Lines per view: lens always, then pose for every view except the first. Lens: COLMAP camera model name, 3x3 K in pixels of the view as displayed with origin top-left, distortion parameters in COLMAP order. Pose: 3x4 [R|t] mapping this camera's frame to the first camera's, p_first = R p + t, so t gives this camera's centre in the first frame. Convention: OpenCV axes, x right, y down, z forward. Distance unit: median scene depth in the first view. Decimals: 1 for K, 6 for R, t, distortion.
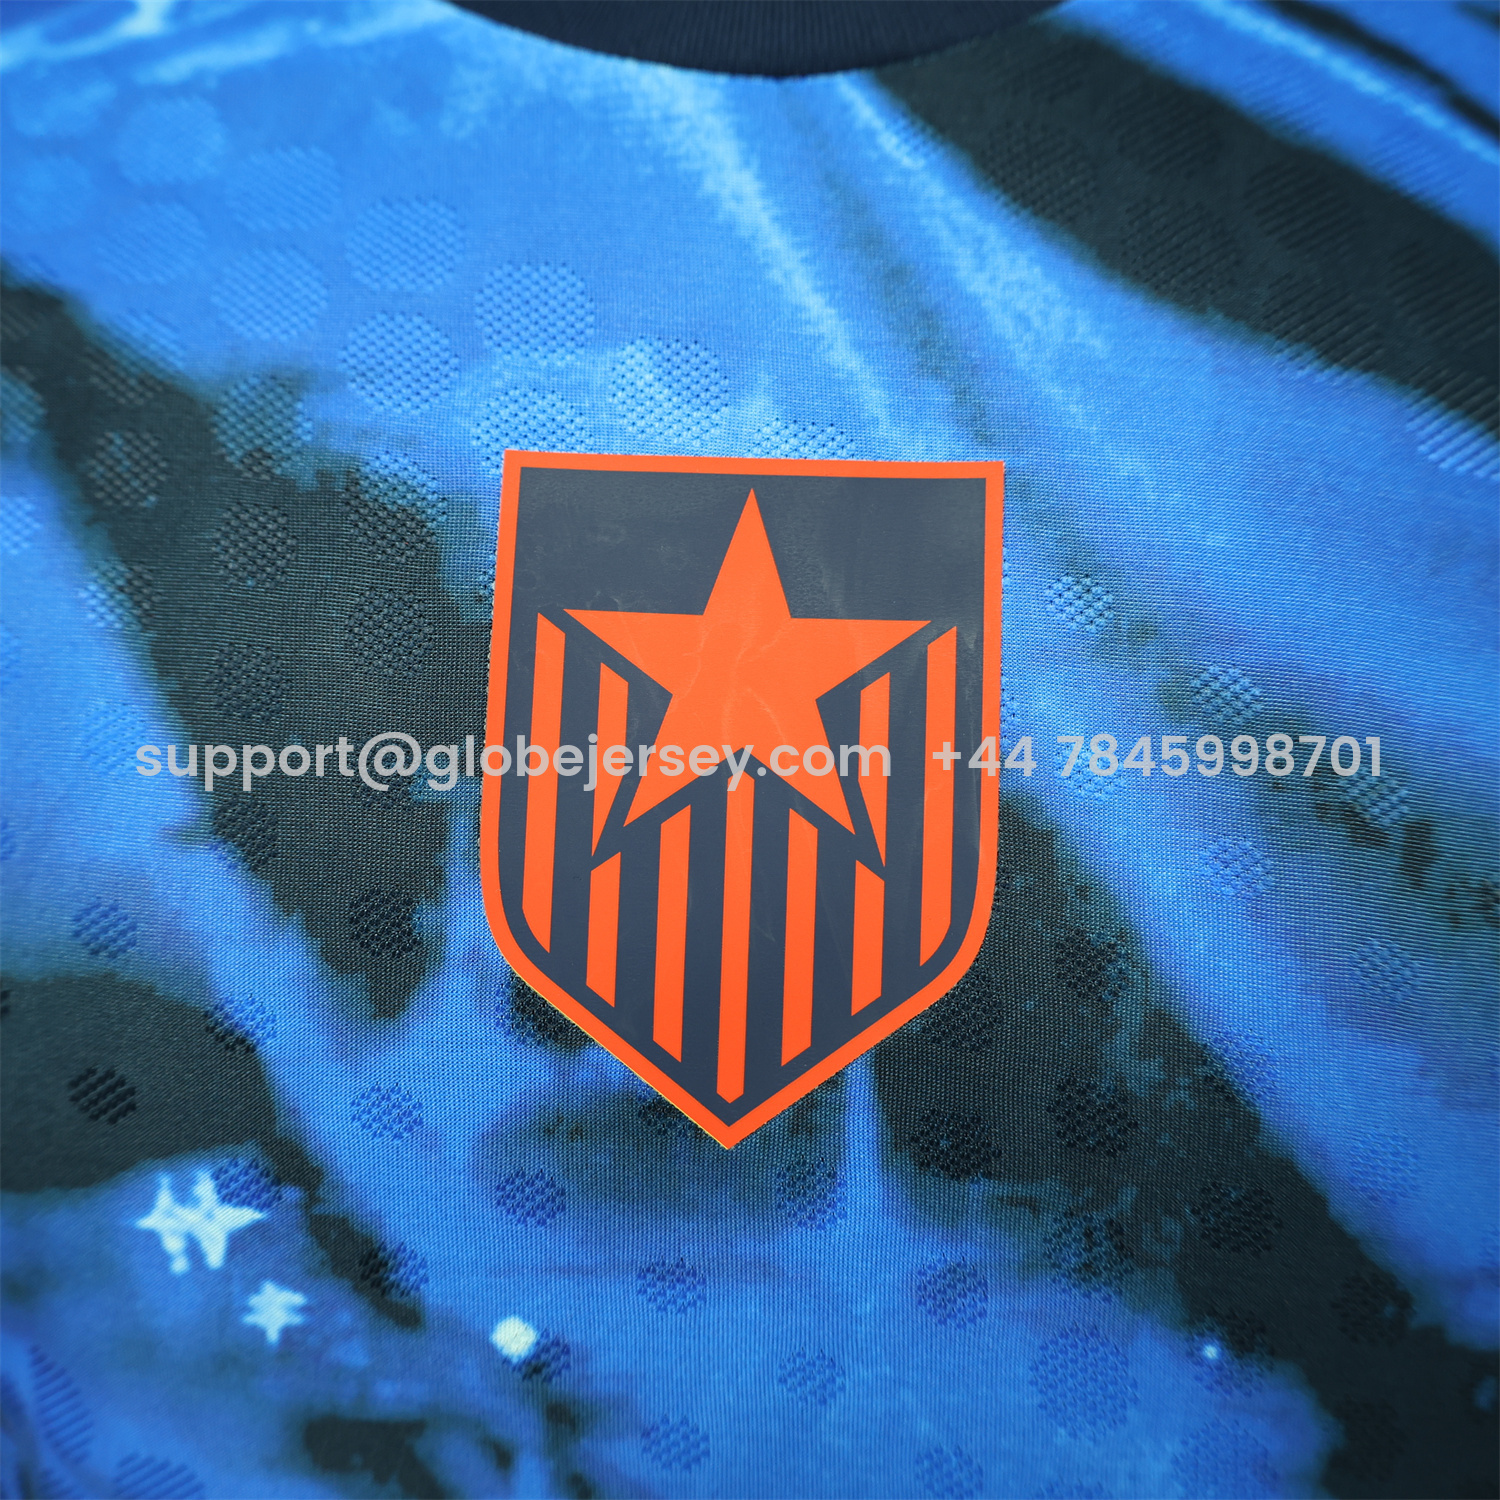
lens RADIAL K [[1503.7, 0, 749.7], [0, 1503.7, 750.1], [0, 0, 1]] dist [0.000260, -0.000920]
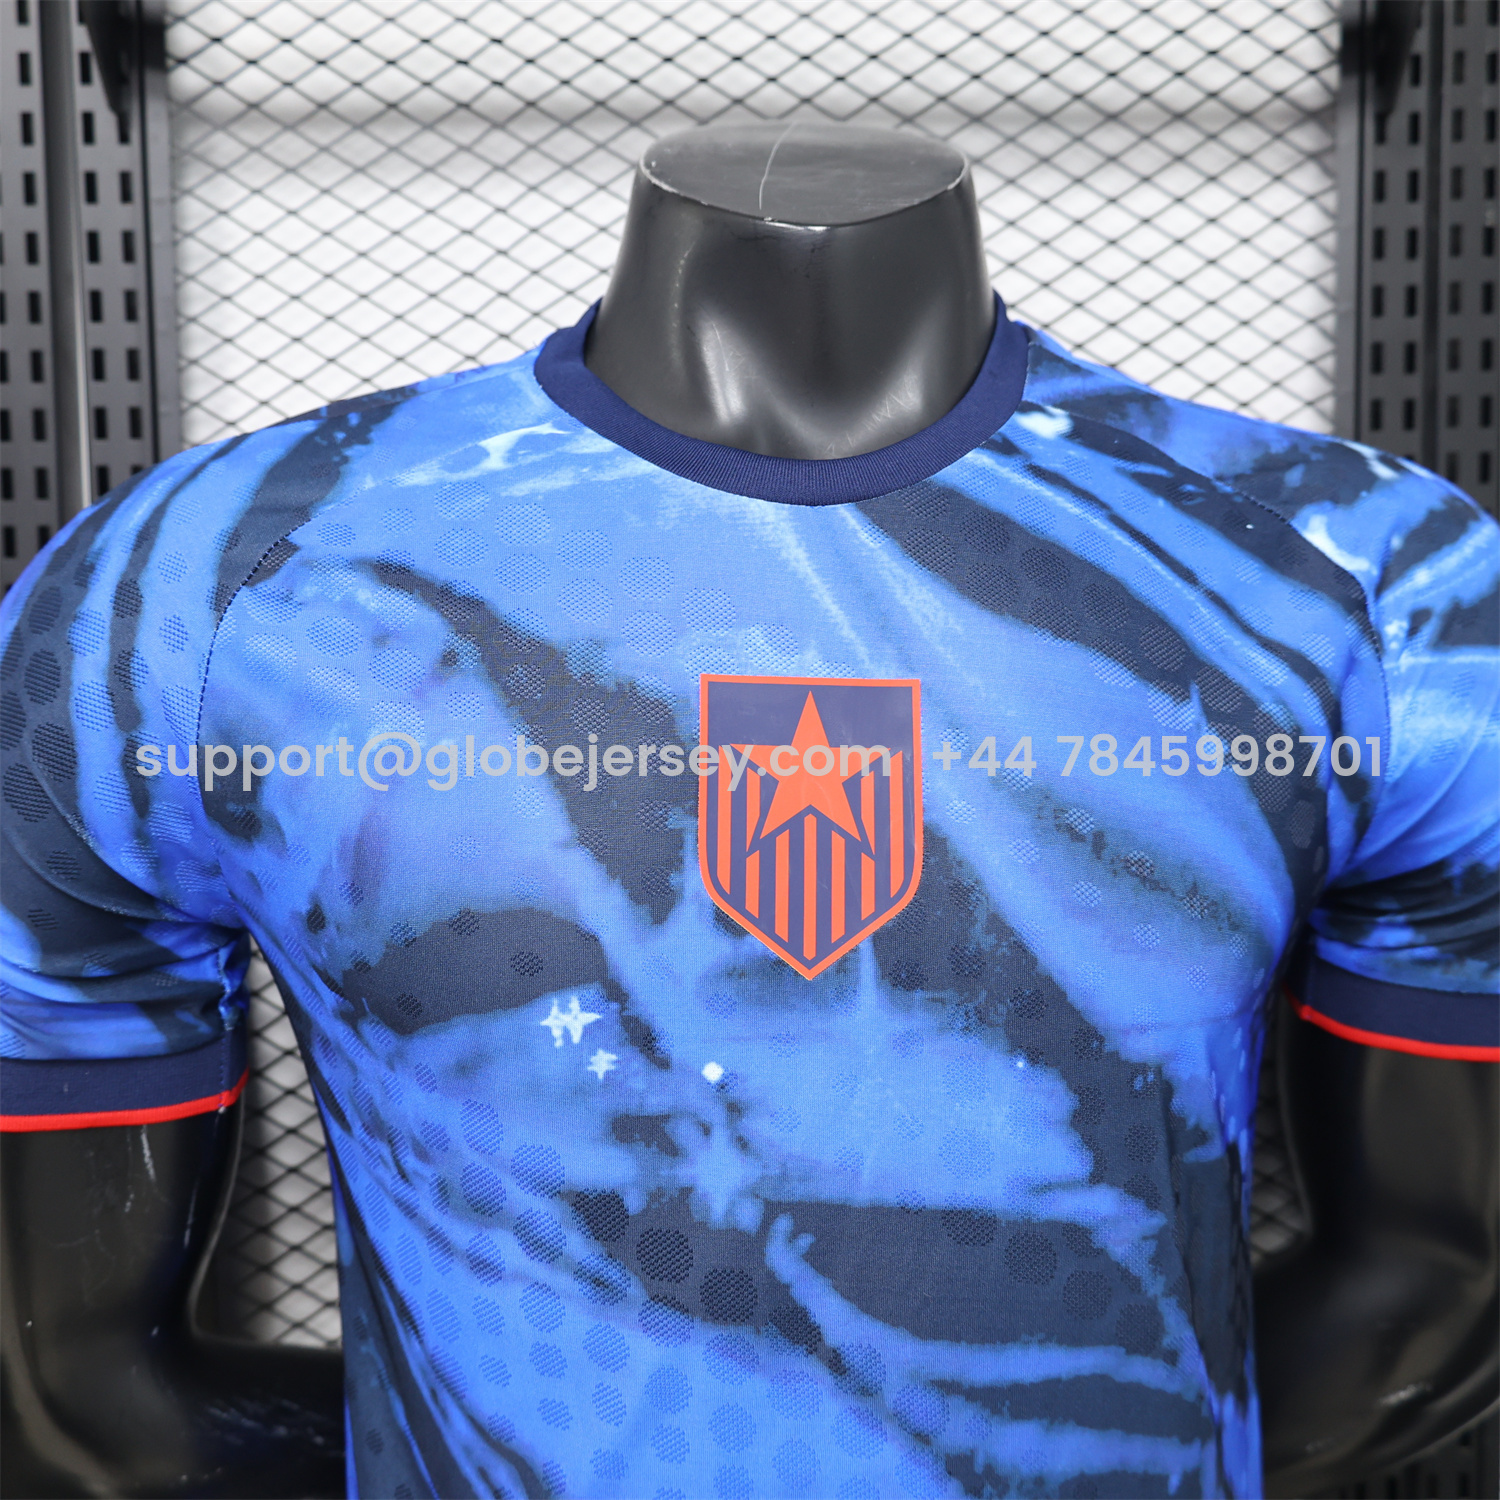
lens RADIAL K [[1503.7, 0, 749.7], [0, 1503.7, 750.1], [0, 0, 1]] dist [0.000260, -0.000920]
pose [[0.994880, -0.004098, 0.100979, -0.324074], [0.014751, 0.994365, -0.104984, 0.153614], [-0.099979, 0.105936, 0.989334, -1.241516]]
